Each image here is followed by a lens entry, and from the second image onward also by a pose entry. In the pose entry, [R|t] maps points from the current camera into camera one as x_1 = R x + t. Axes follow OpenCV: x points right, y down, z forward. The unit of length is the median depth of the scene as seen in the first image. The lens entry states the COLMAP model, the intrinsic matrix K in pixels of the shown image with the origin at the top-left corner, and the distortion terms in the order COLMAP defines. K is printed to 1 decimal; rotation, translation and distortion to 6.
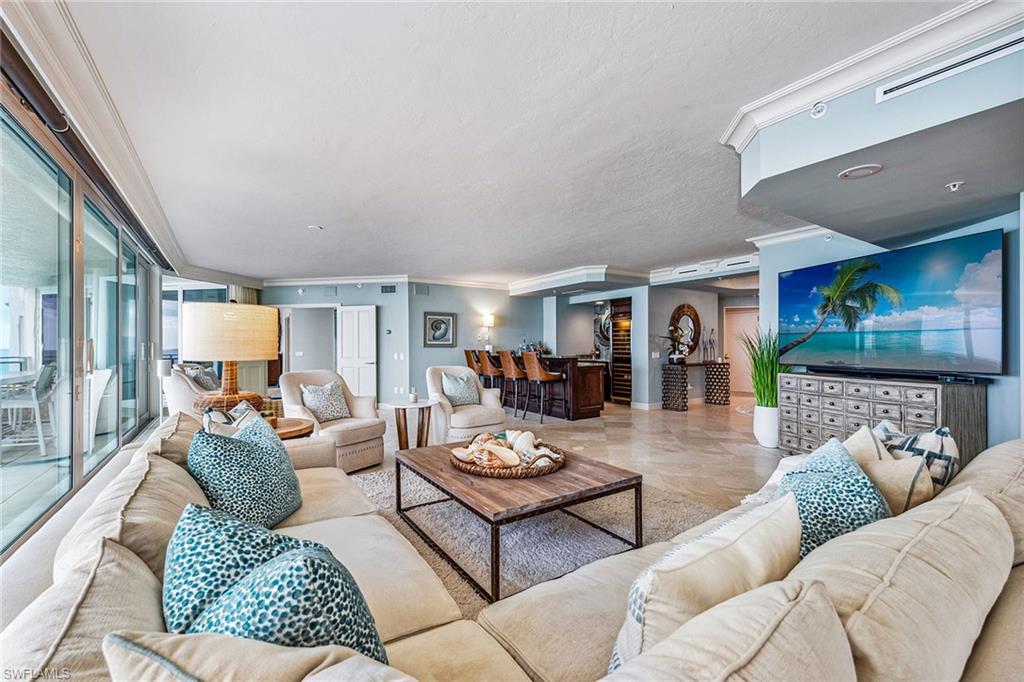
lens RADIAL K [[425.8, 0, 513.8], [0, 425.8, 346.1], [0, 0, 1]] dist [0.016023, -0.000386]
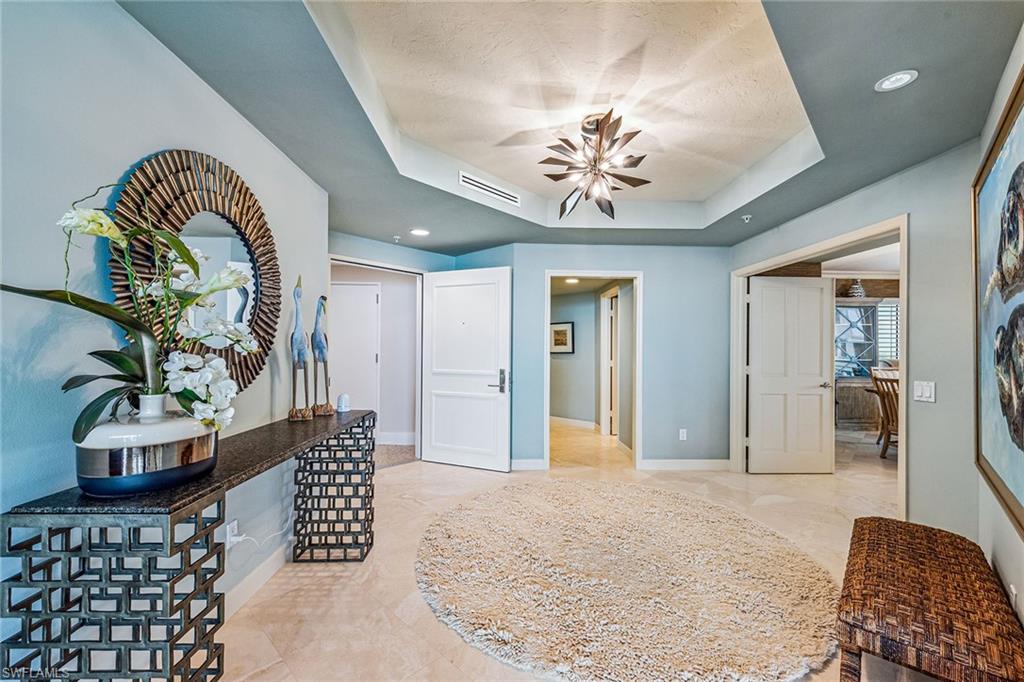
lens RADIAL K [[425.8, 0, 513.8], [0, 425.8, 346.1], [0, 0, 1]] dist [0.016023, -0.000386]
pose [[0.536327, 0.009515, 0.843957, 0.321946], [-0.004517, 0.999954, -0.008404, -0.004988], [-0.843998, 0.000695, 0.536346, 0.809989]]
